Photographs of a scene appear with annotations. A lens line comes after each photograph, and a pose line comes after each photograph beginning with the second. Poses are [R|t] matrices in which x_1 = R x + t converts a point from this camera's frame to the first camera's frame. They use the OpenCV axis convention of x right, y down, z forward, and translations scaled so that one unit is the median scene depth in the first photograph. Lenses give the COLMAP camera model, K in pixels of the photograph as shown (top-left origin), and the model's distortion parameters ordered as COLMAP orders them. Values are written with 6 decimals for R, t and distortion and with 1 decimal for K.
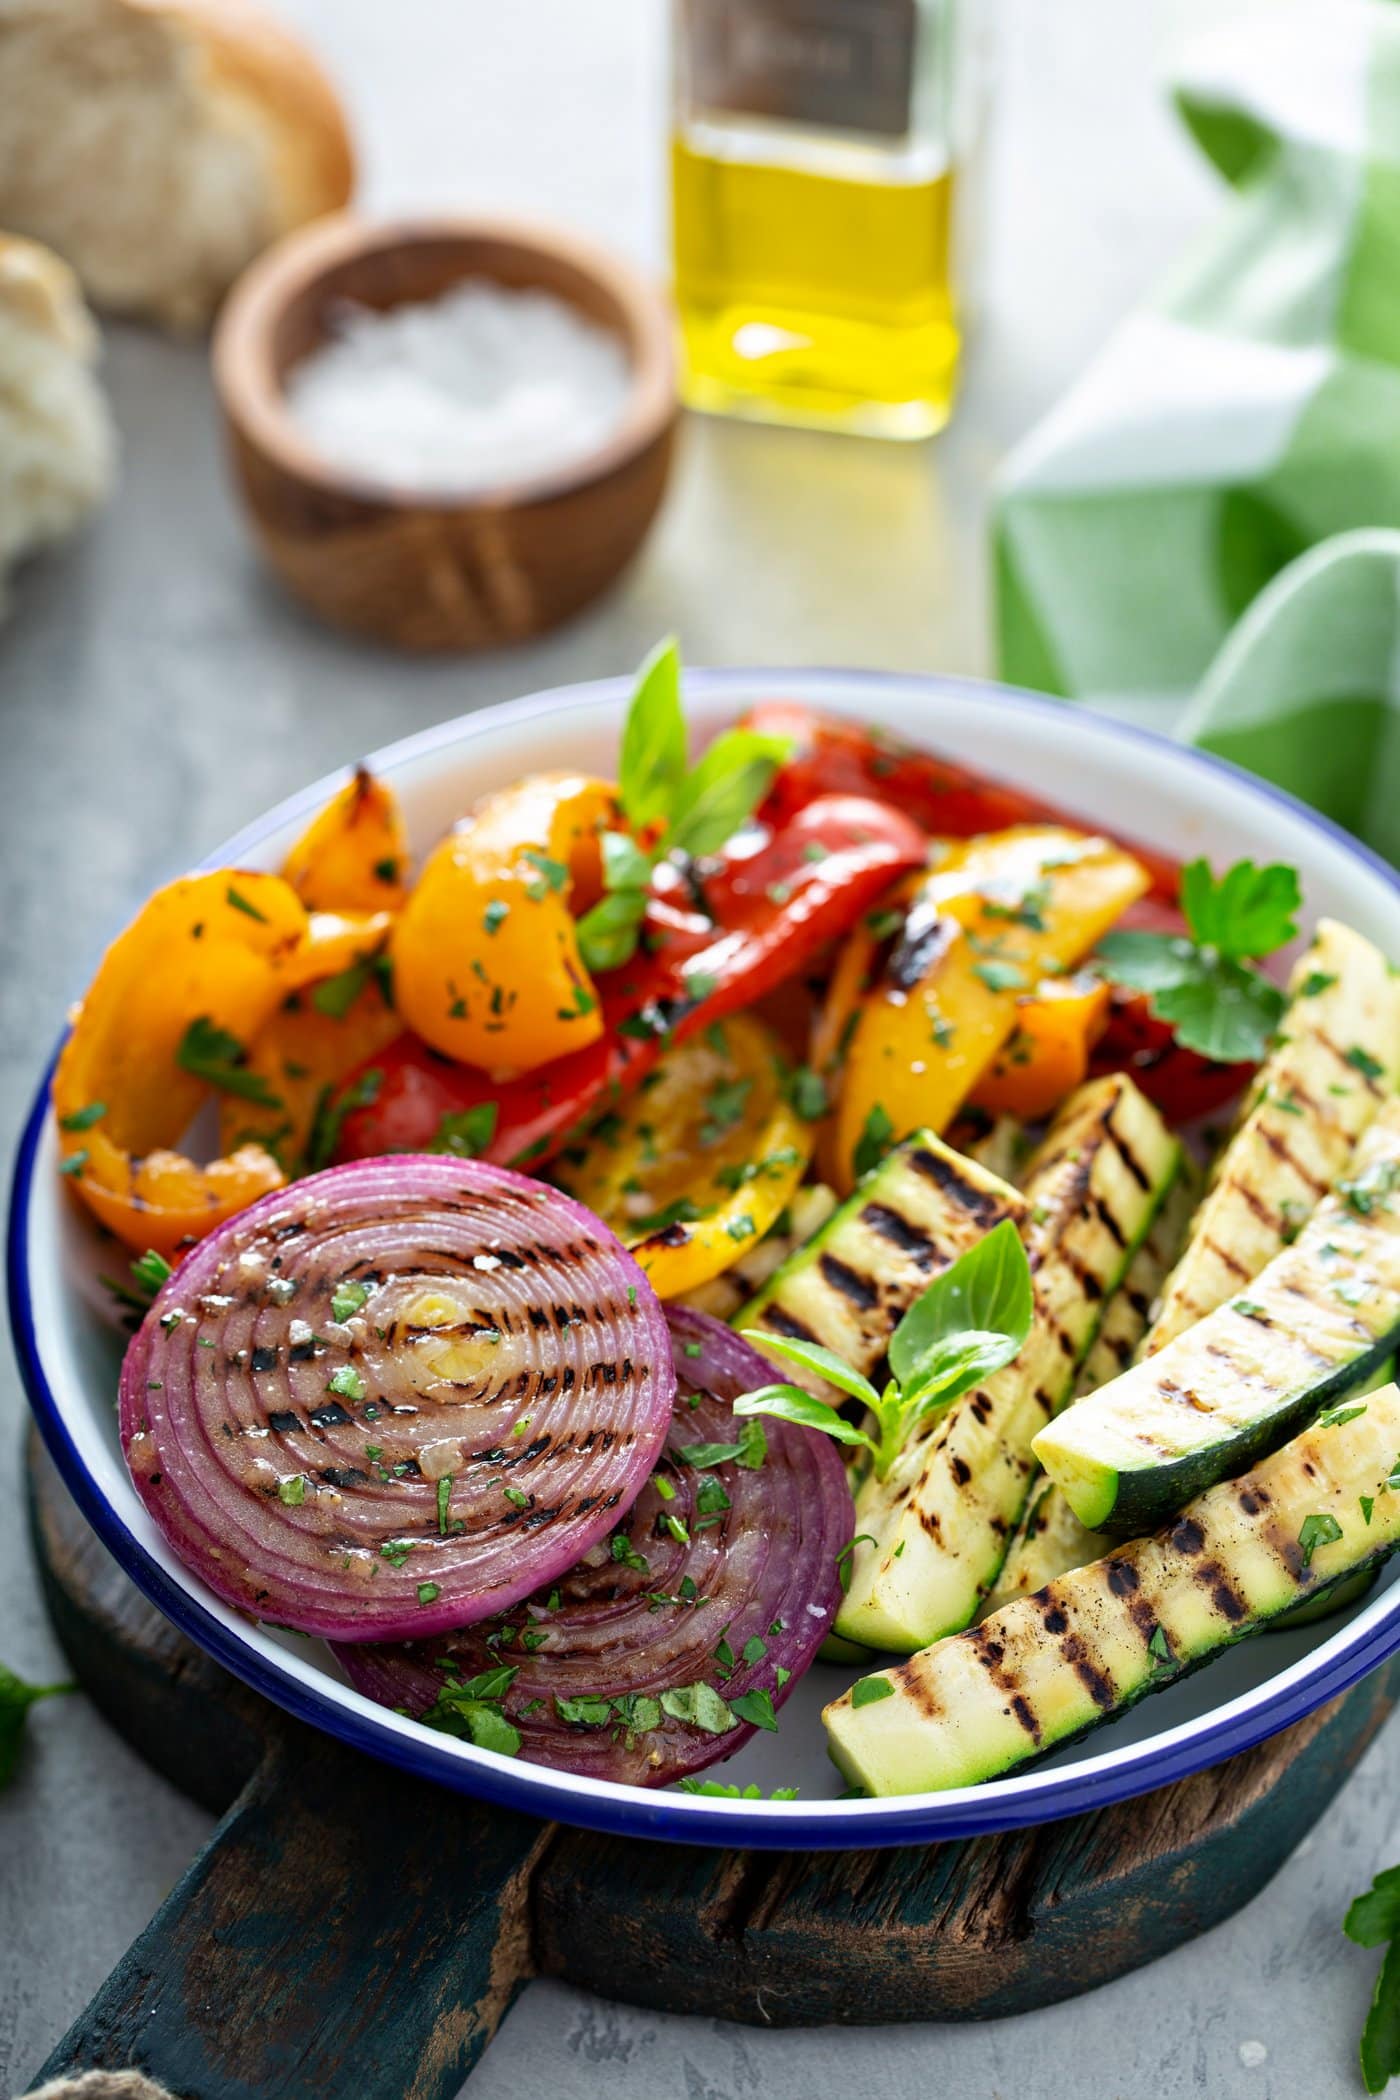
lens RADIAL K [[7344.9, 0, 700.0], [0, 7344.9, 1050.0], [0, 0, 1]] dist [0.024479, 3.127476]
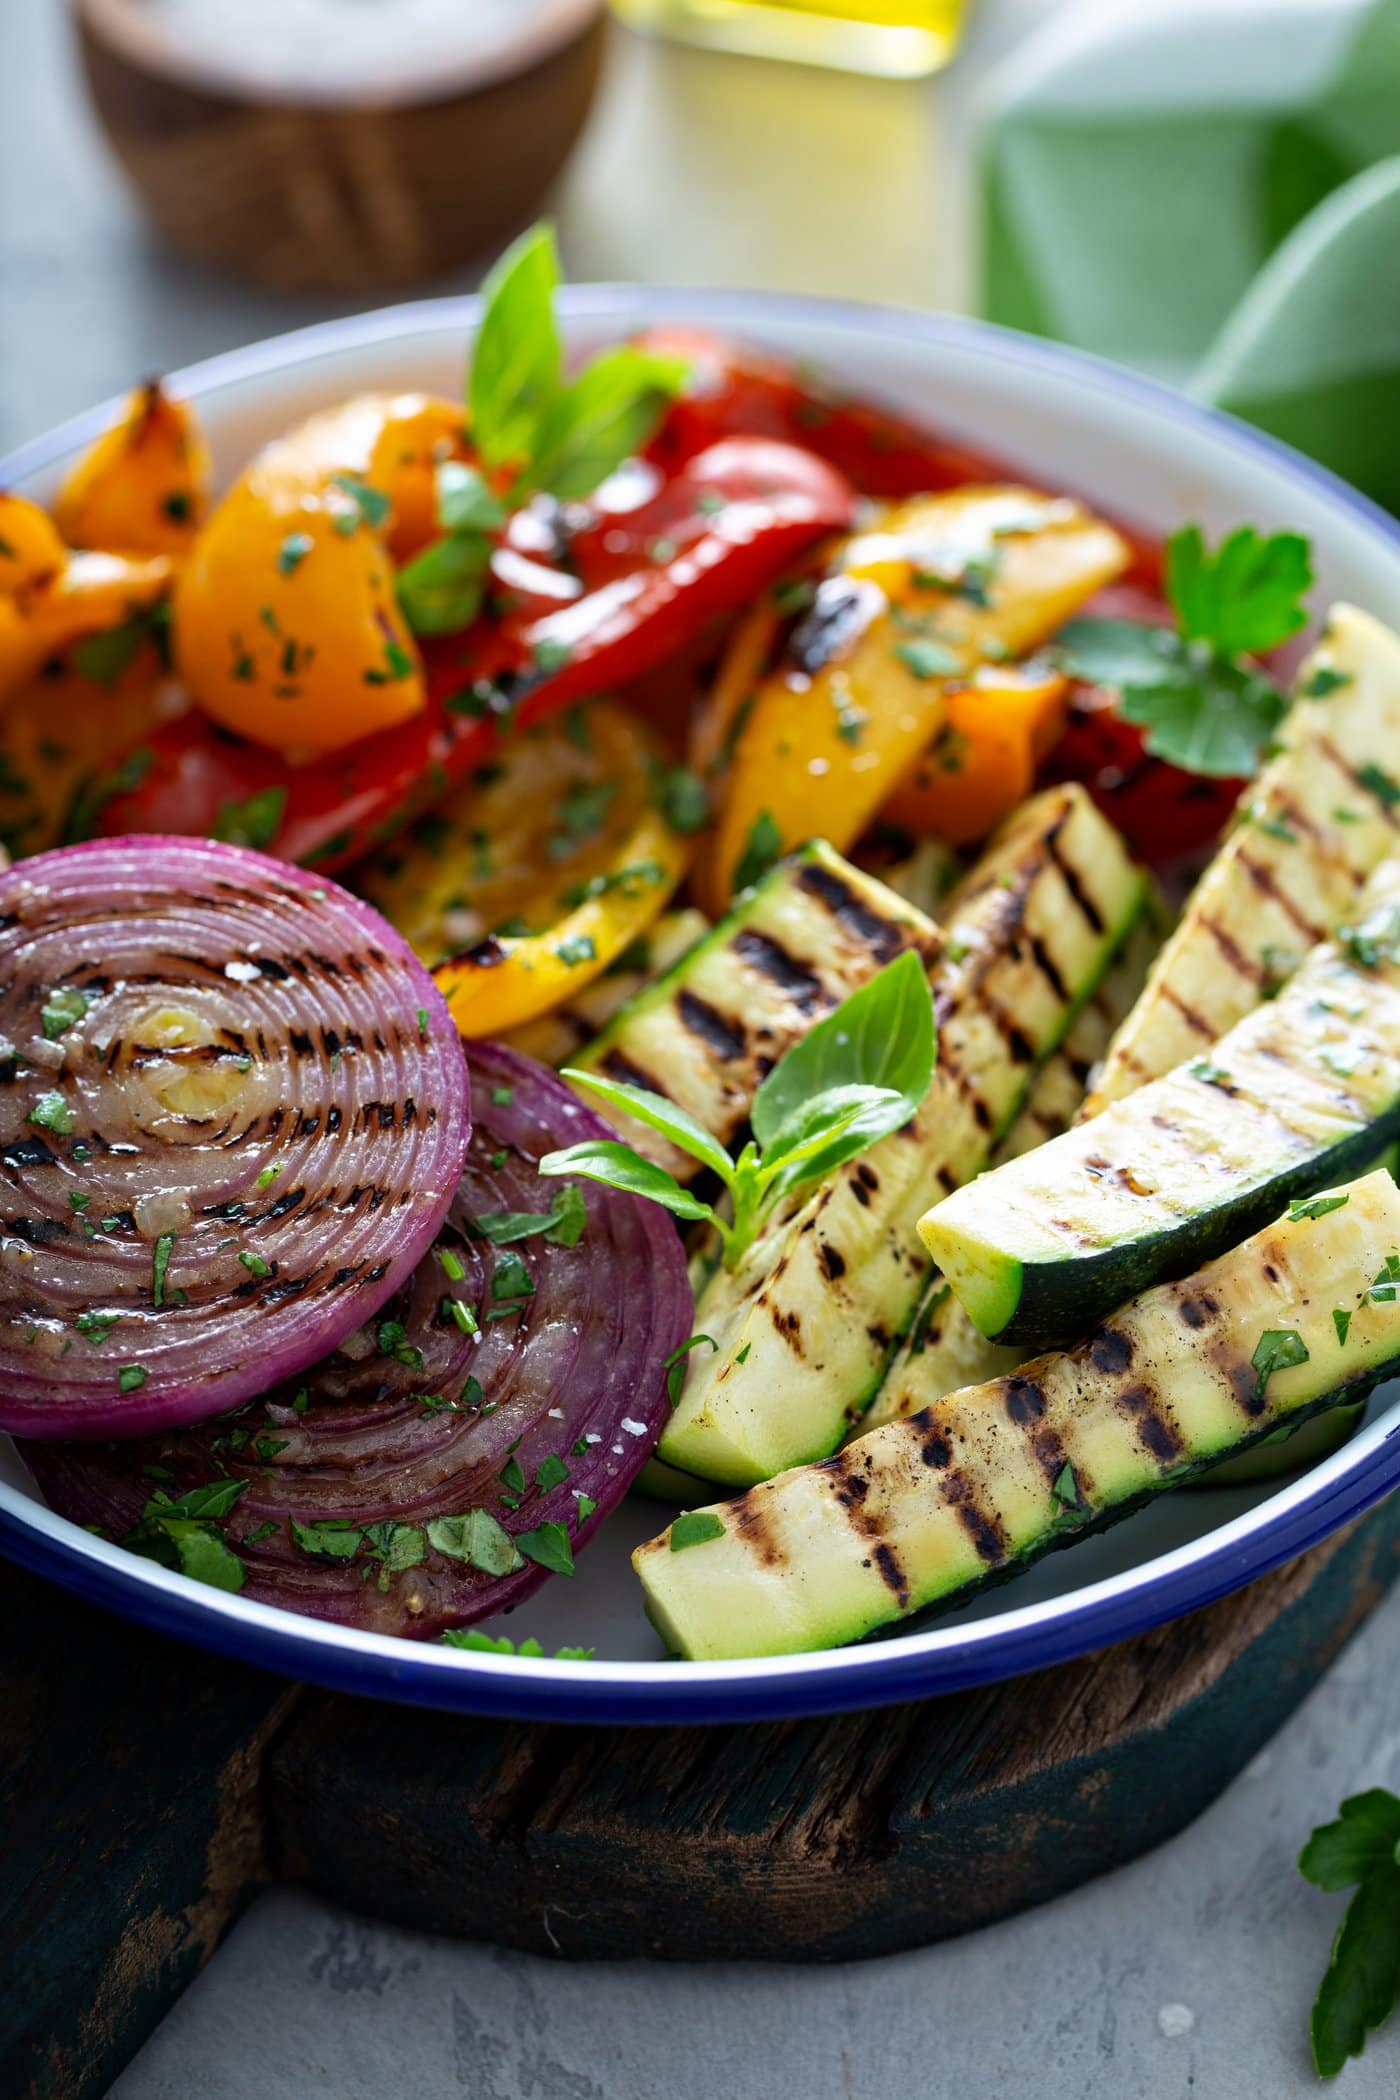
lens RADIAL K [[7344.9, 0, 700.0], [0, 7344.9, 1050.0], [0, 0, 1]] dist [0.024479, 3.127476]
pose [[0.998564, 0.041476, -0.033902, 0.047090], [-0.041698, 0.999113, -0.005857, 0.039876], [0.033629, 0.007263, 0.999408, 0.213763]]
